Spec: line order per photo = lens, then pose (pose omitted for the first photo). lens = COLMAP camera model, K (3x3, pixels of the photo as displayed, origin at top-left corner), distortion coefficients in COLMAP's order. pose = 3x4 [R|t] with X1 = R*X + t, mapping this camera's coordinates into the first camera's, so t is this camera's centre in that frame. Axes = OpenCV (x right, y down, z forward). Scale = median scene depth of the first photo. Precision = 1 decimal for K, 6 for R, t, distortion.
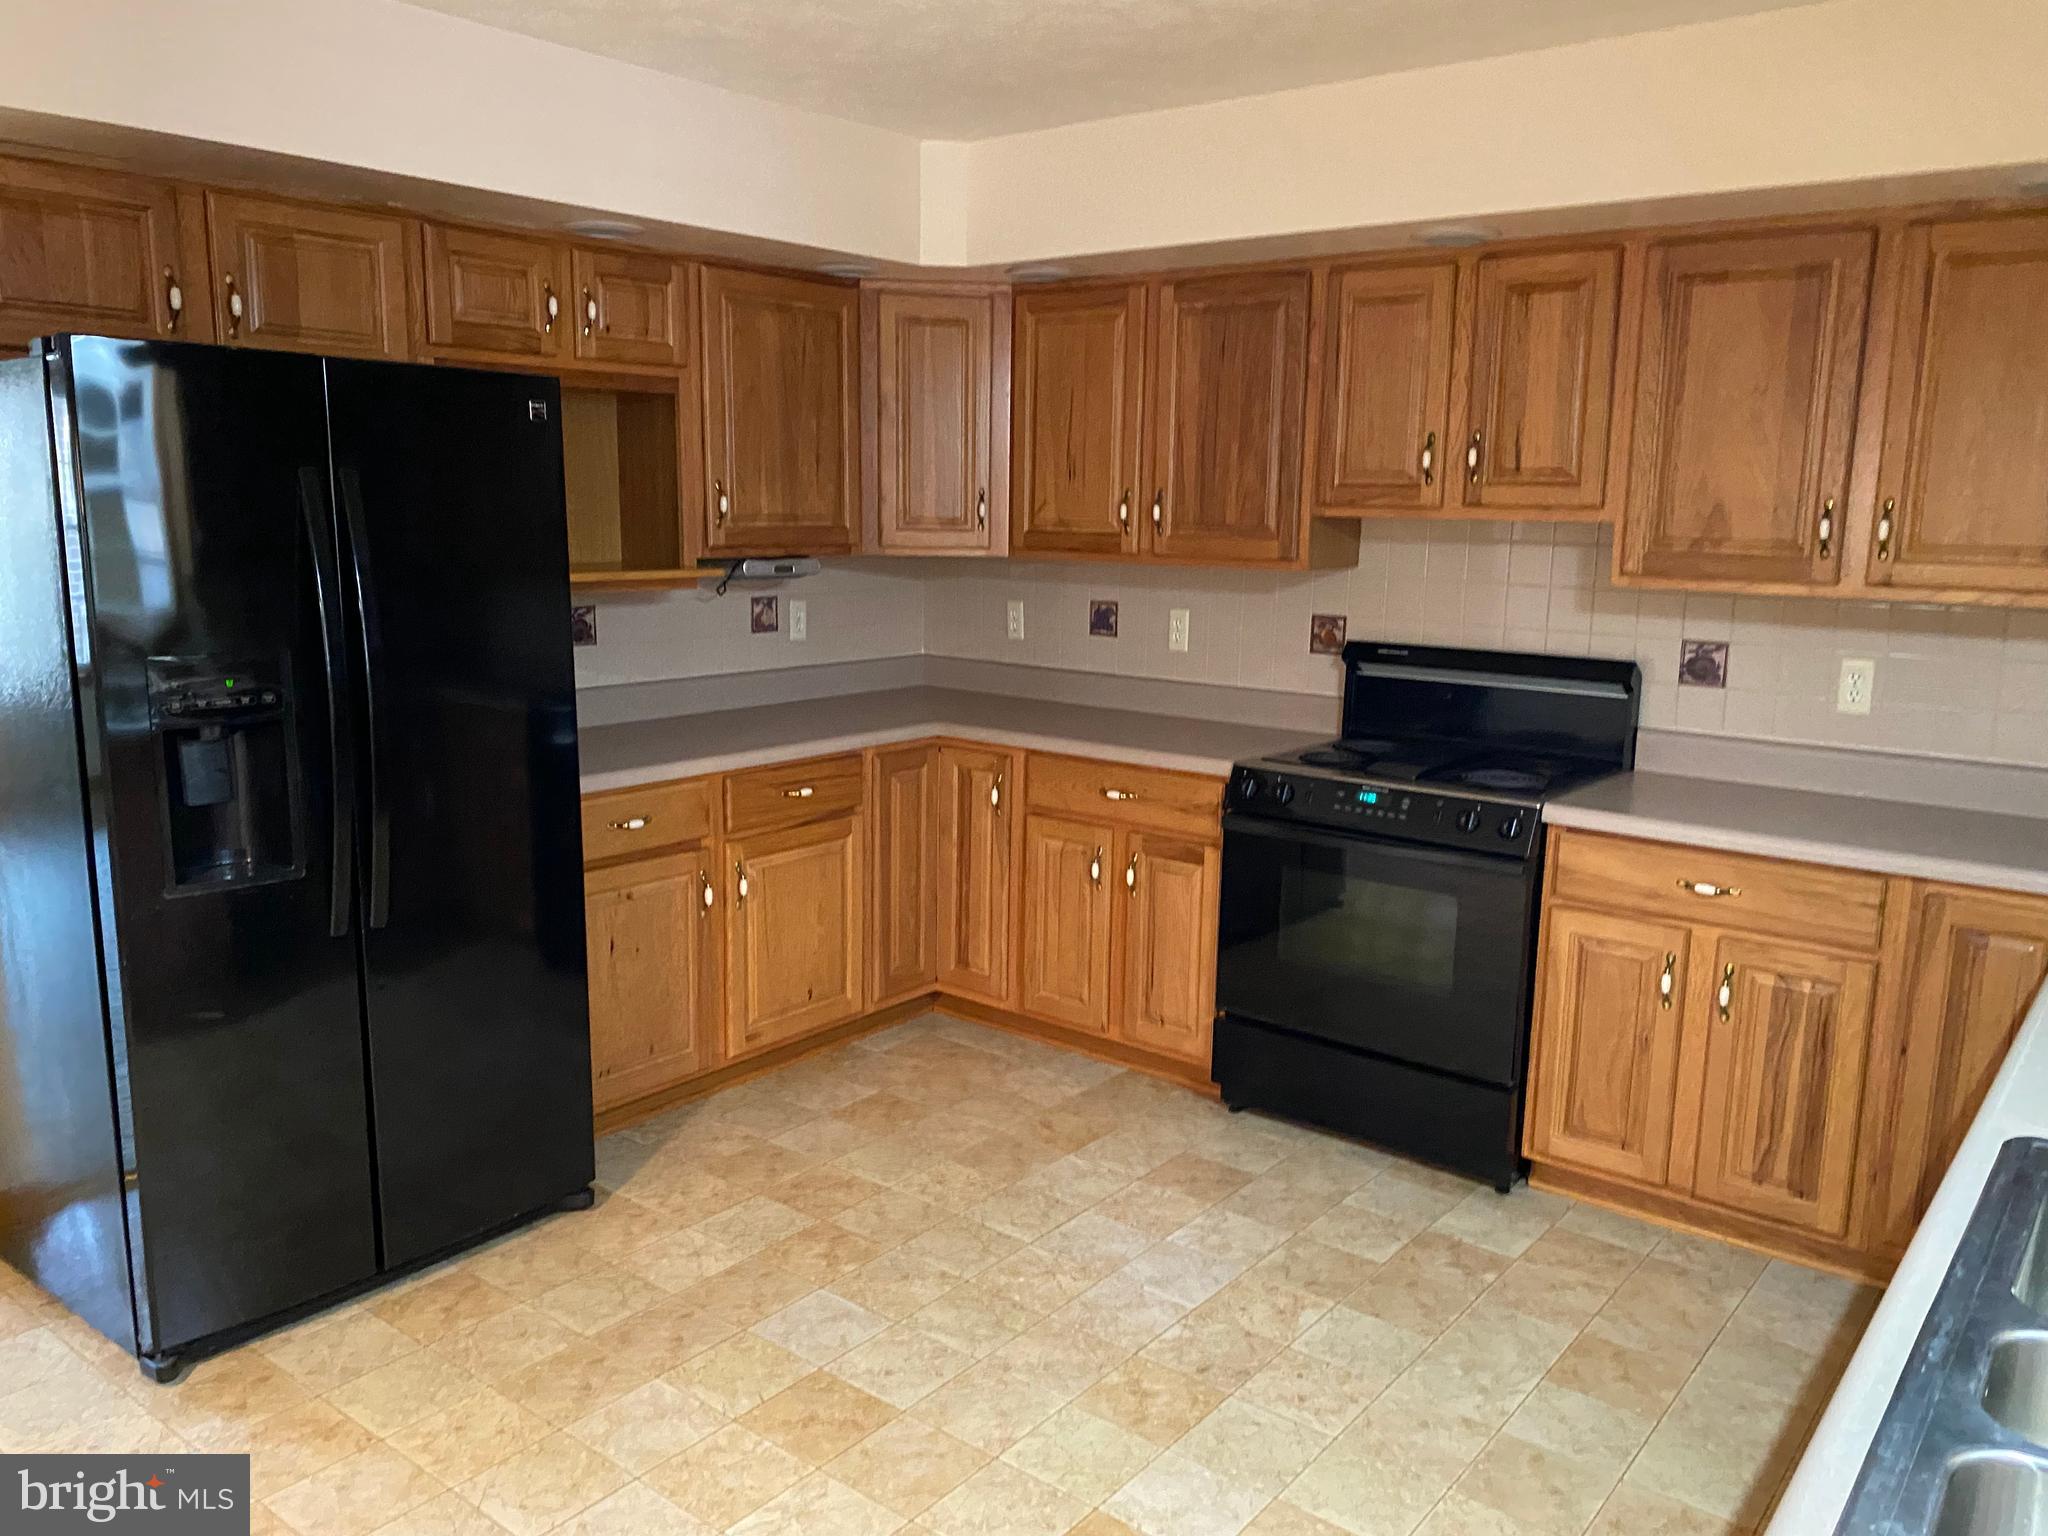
lens RADIAL K [[1548.4, 0, 1023.7], [0, 1548.4, 774.3], [0, 0, 1]] dist [0.052349, -0.075476]
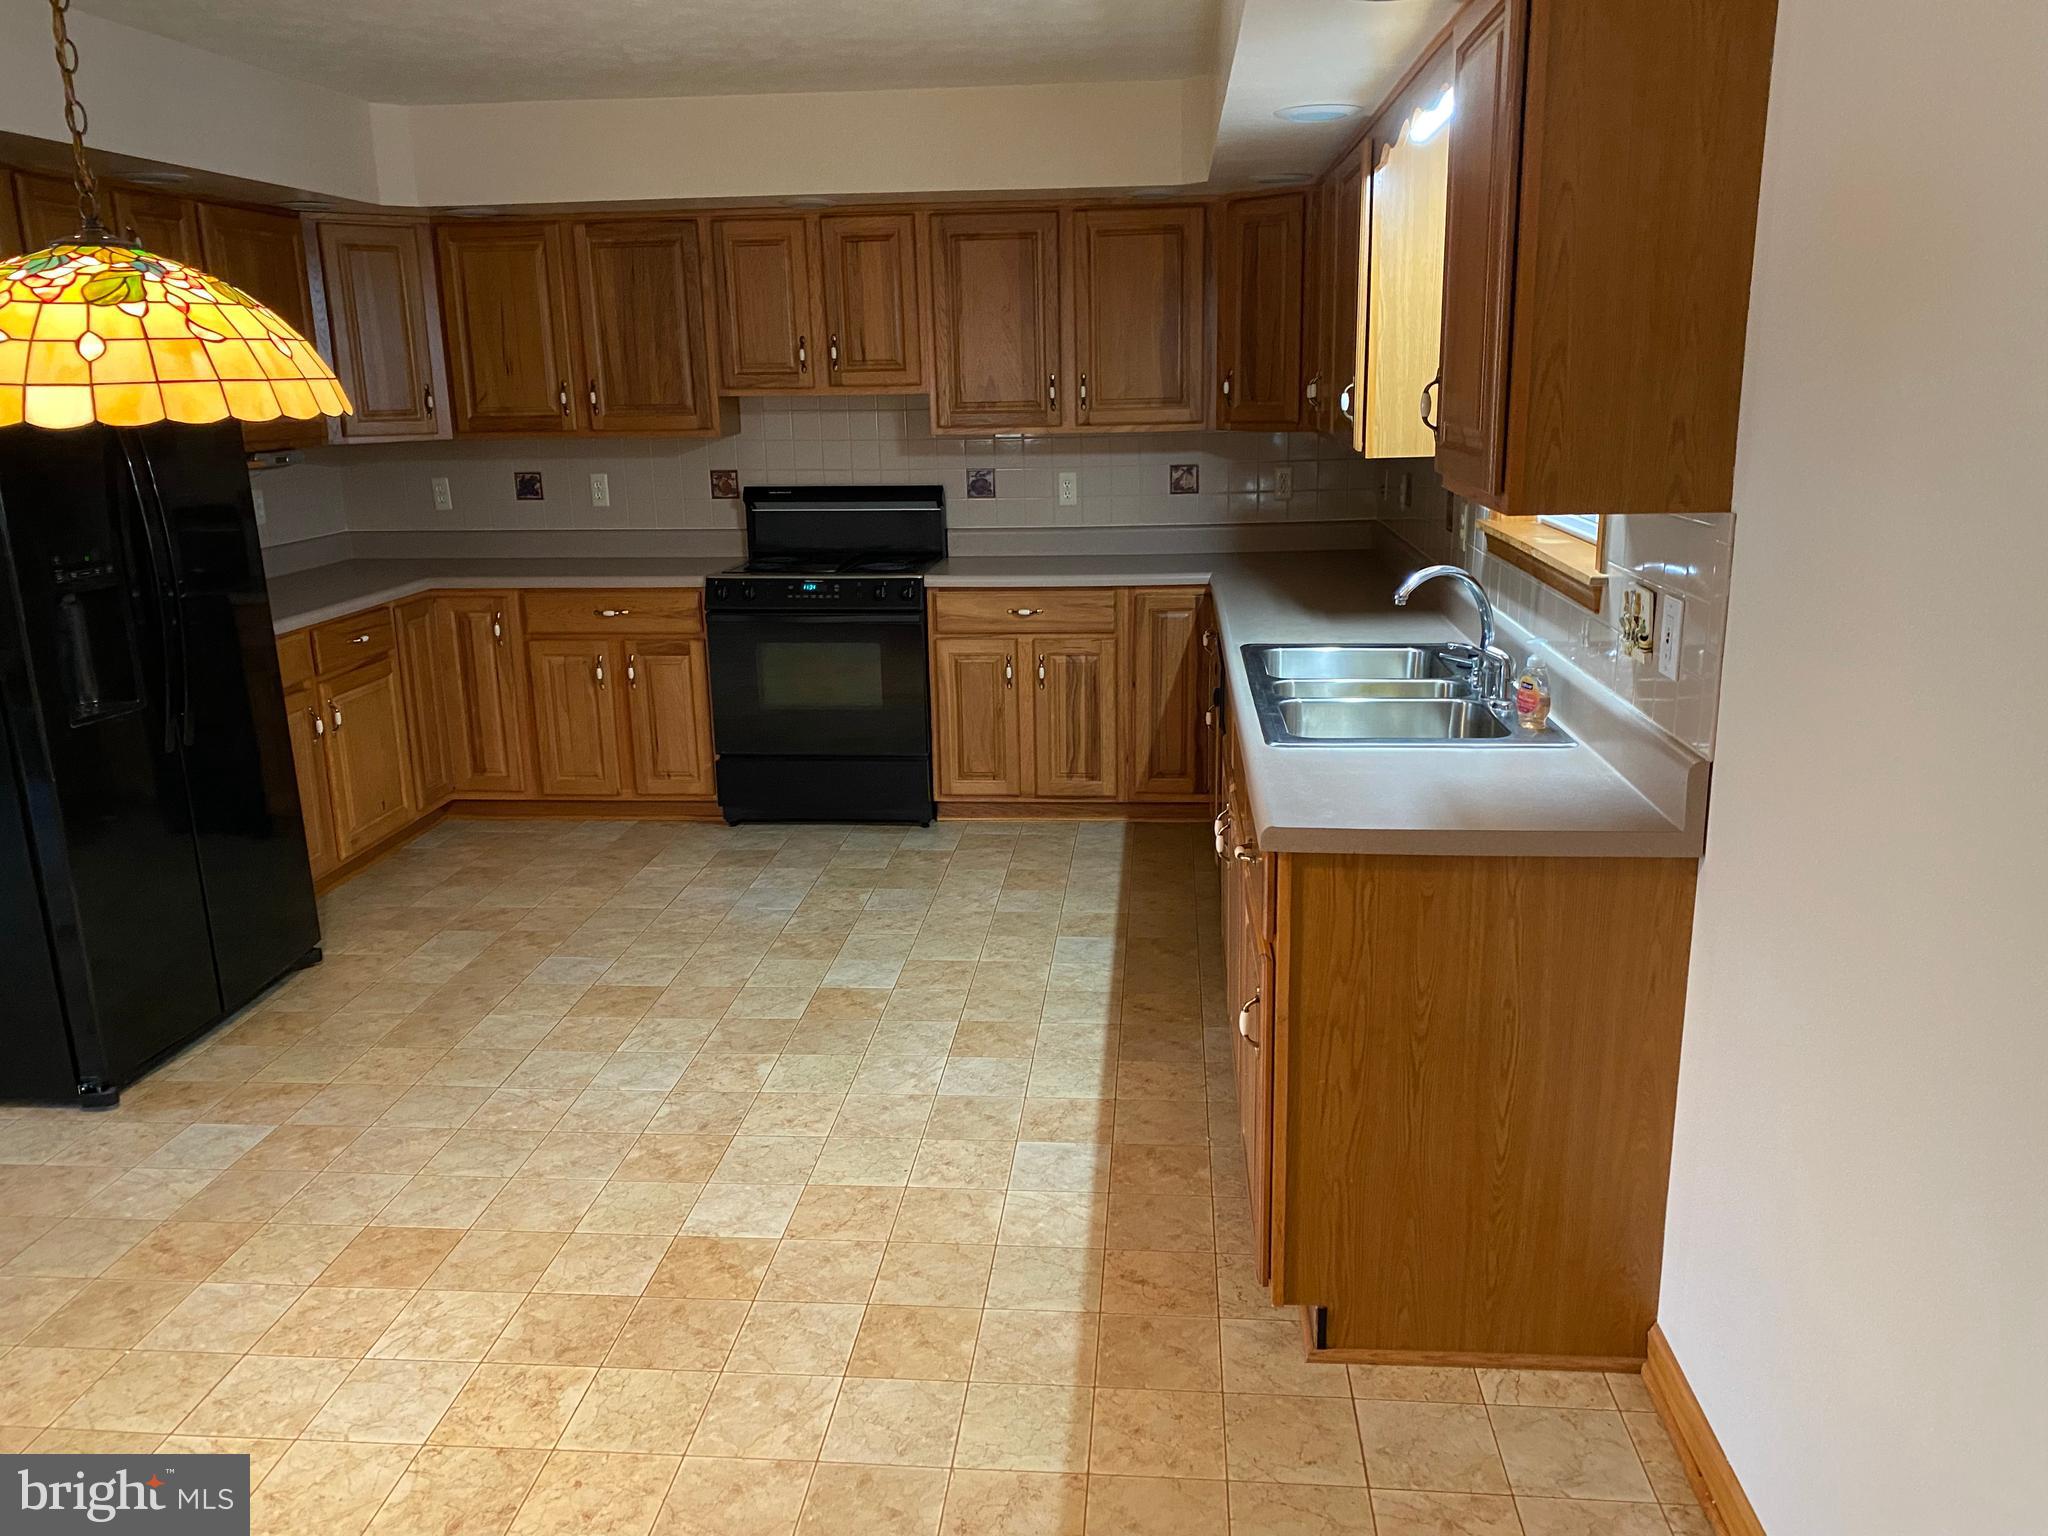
lens RADIAL K [[1548.4, 0, 1037.1], [0, 1548.4, 763.1], [0, 0, 1]] dist [0.052349, -0.075476]
pose [[0.831505, -0.165575, 0.530268, -0.425935], [0.131103, 0.986074, 0.102319, 0.059935], [-0.539825, -0.015559, 0.841633, -0.384314]]
